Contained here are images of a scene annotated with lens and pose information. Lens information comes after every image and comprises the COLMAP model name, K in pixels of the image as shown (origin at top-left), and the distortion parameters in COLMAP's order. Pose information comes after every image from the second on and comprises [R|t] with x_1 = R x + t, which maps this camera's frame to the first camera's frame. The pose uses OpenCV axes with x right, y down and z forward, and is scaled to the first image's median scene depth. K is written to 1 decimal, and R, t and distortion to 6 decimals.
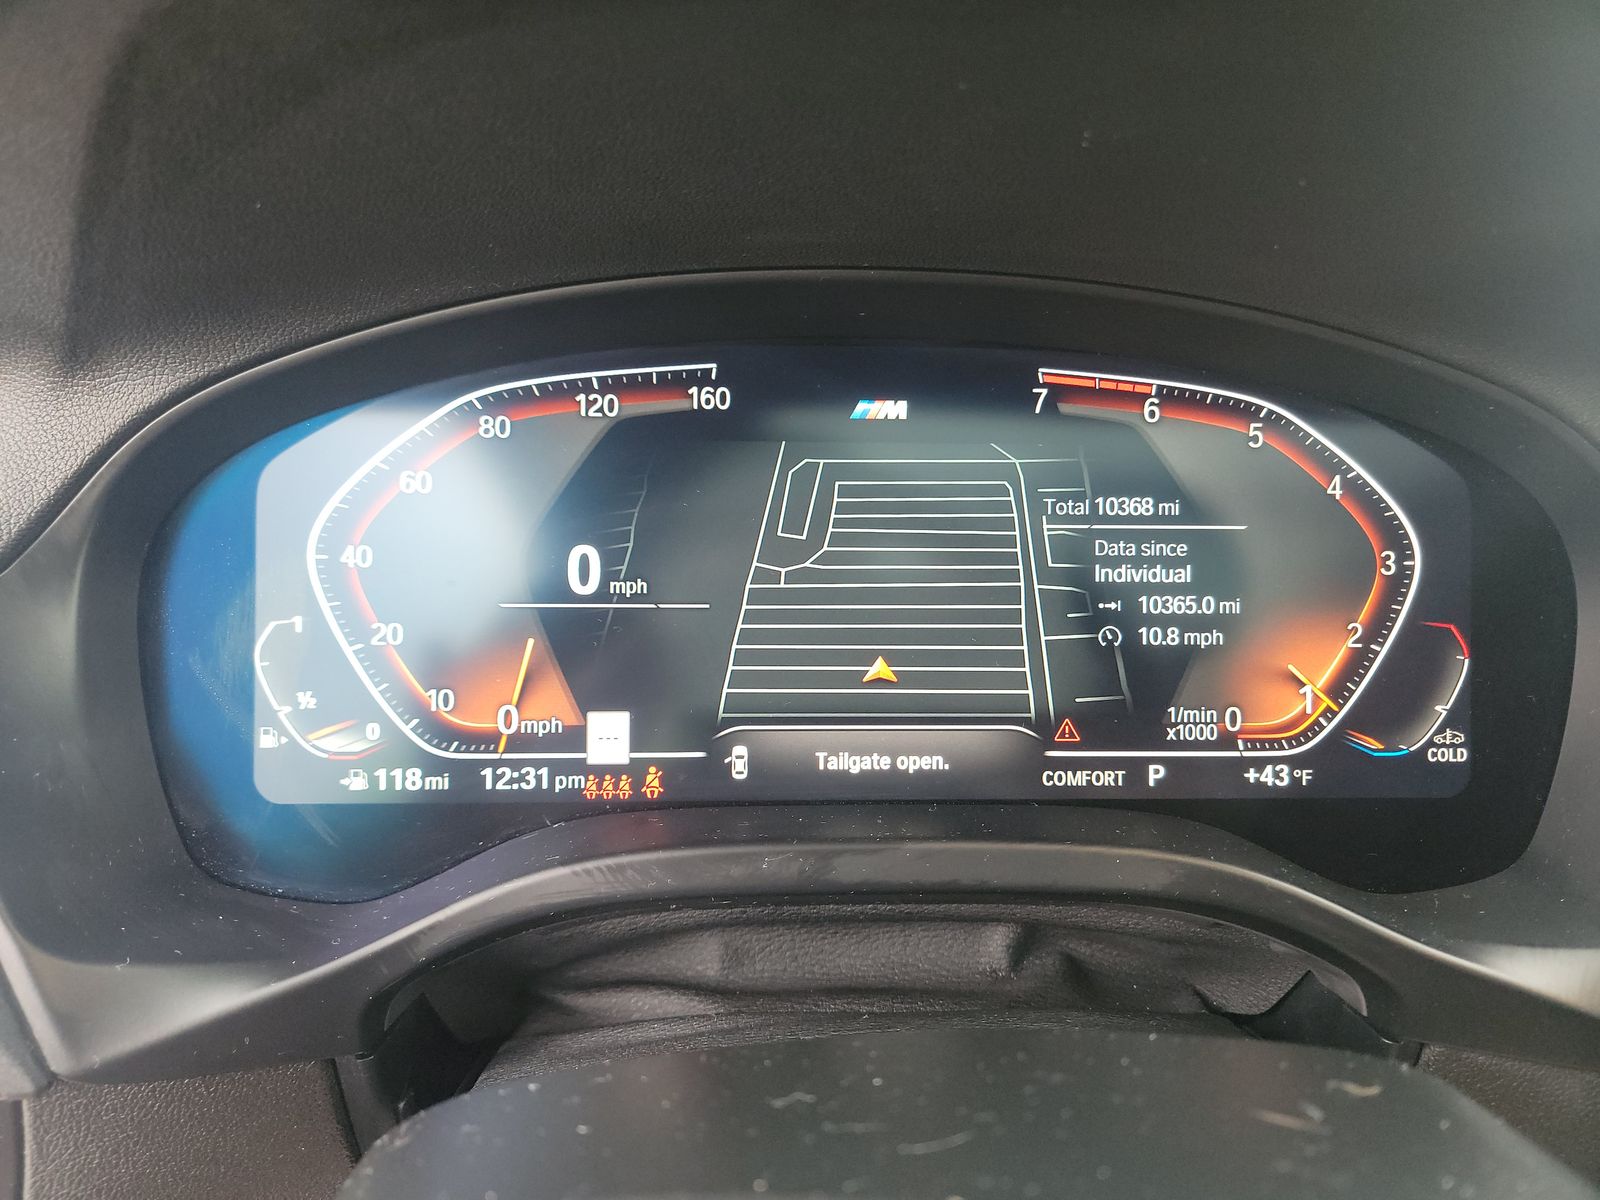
lens RADIAL K [[1138.4, 0, 828.2], [0, 1138.4, 622.1], [0, 0, 1]] dist [0.071842, -0.079019]
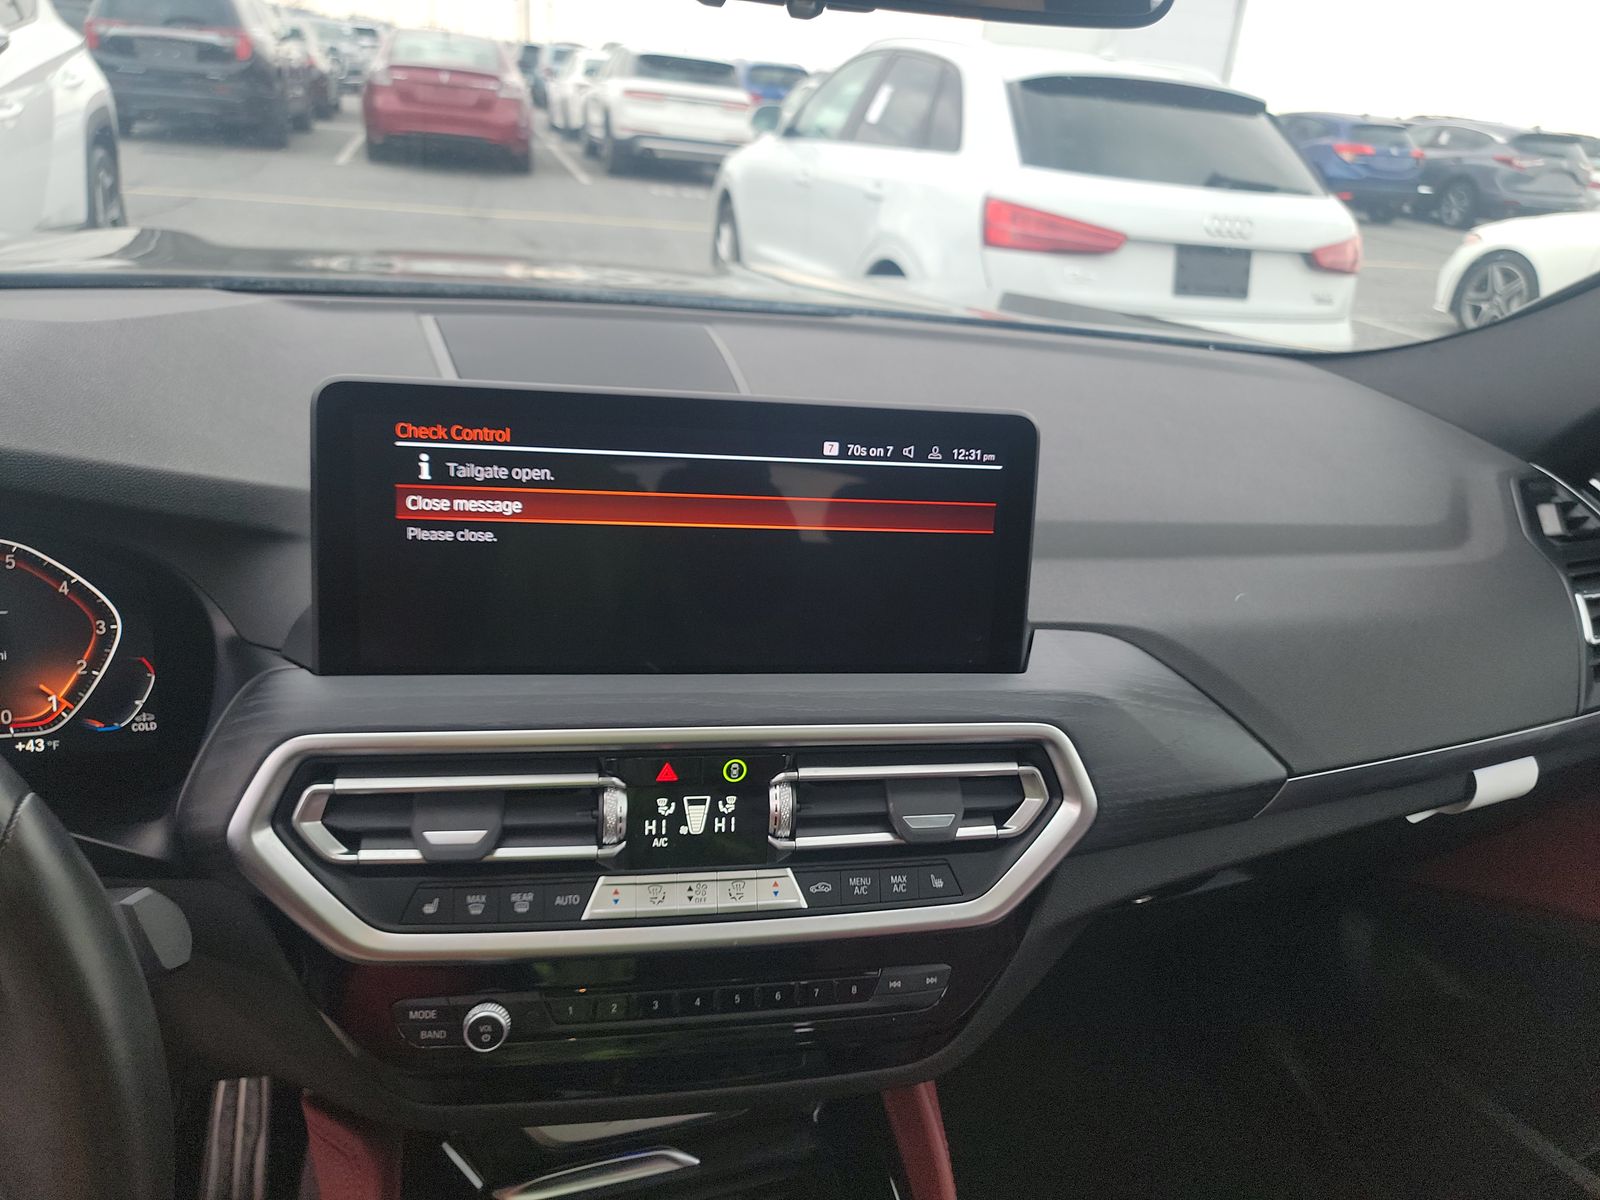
lens RADIAL K [[1138.4, 0, 828.2], [0, 1138.4, 622.1], [0, 0, 1]] dist [0.071842, -0.079019]
pose [[0.964057, -0.049696, 0.261006, 1.142312], [0.029778, 0.996372, 0.079722, -0.175053], [-0.264021, -0.069084, 0.962040, -1.116552]]
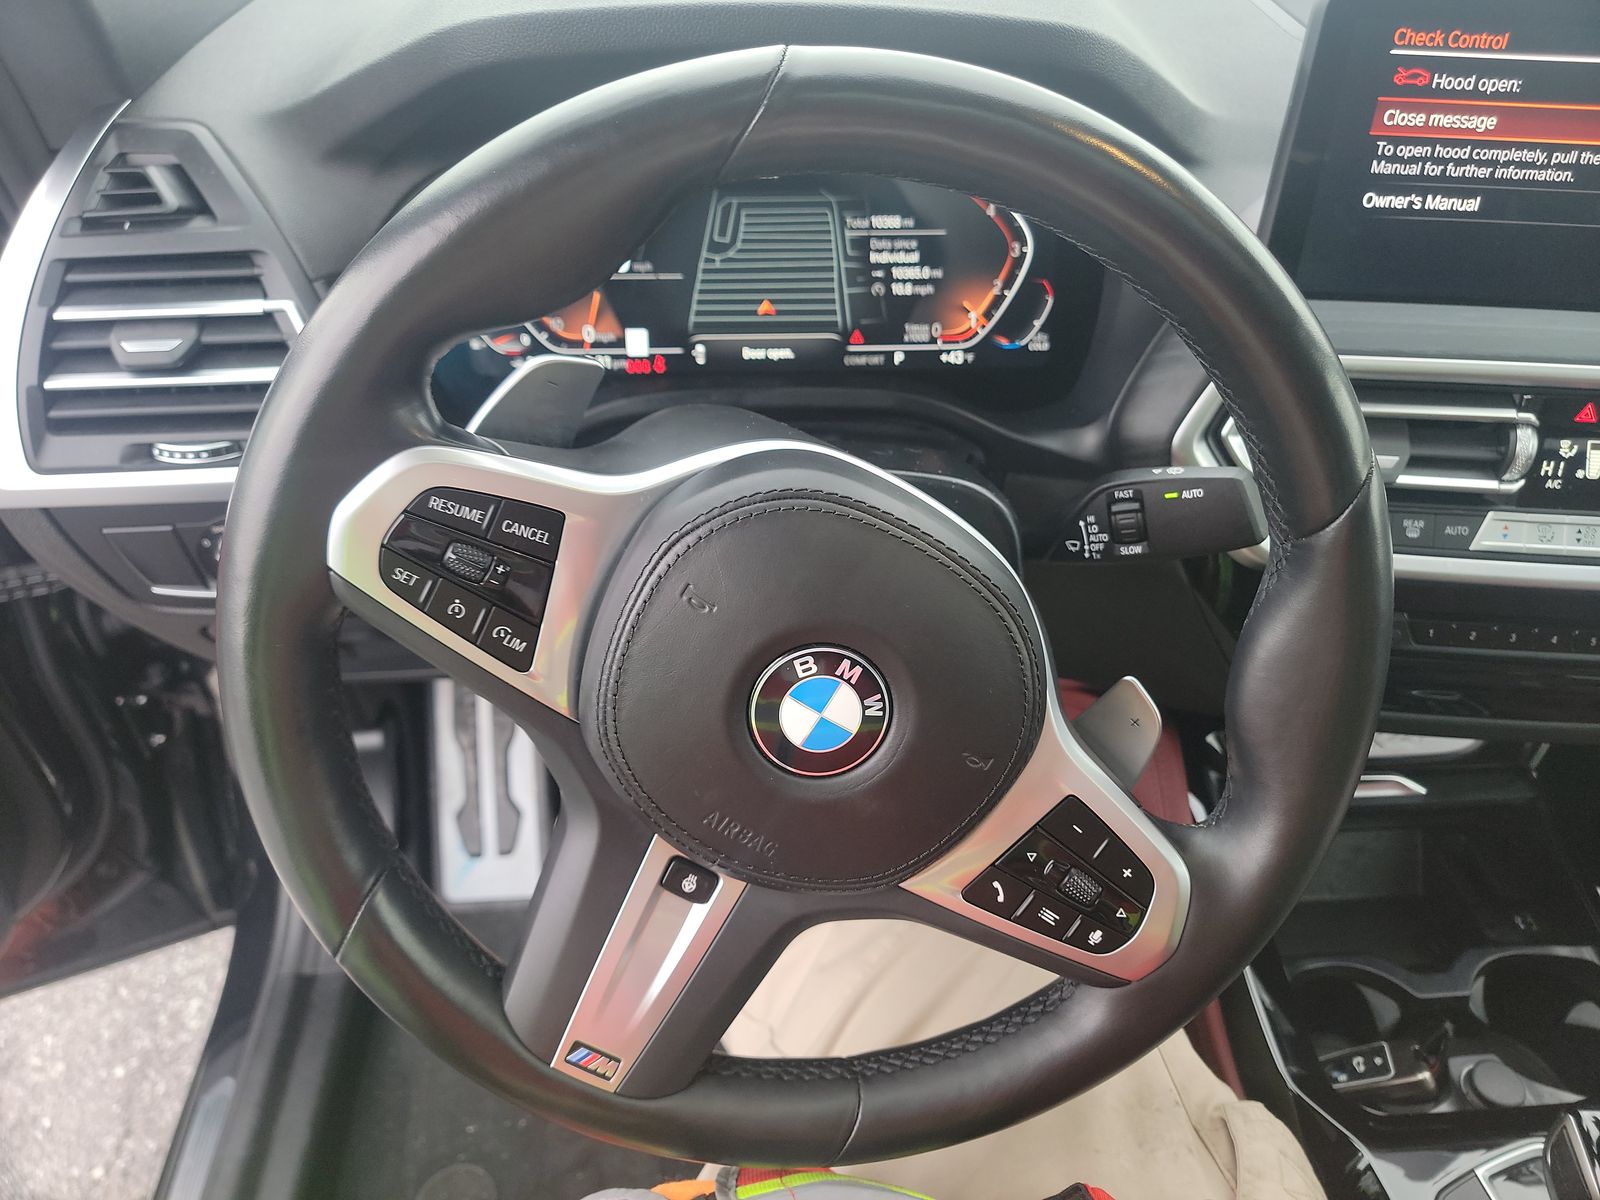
lens RADIAL K [[1138.4, 0, 828.2], [0, 1138.4, 622.1], [0, 0, 1]] dist [0.071842, -0.079019]
pose [[0.999950, -0.009875, 0.001423, 0.146529], [0.008893, 0.946802, 0.321693, -0.084075], [-0.004524, -0.321664, 0.946843, -1.145575]]
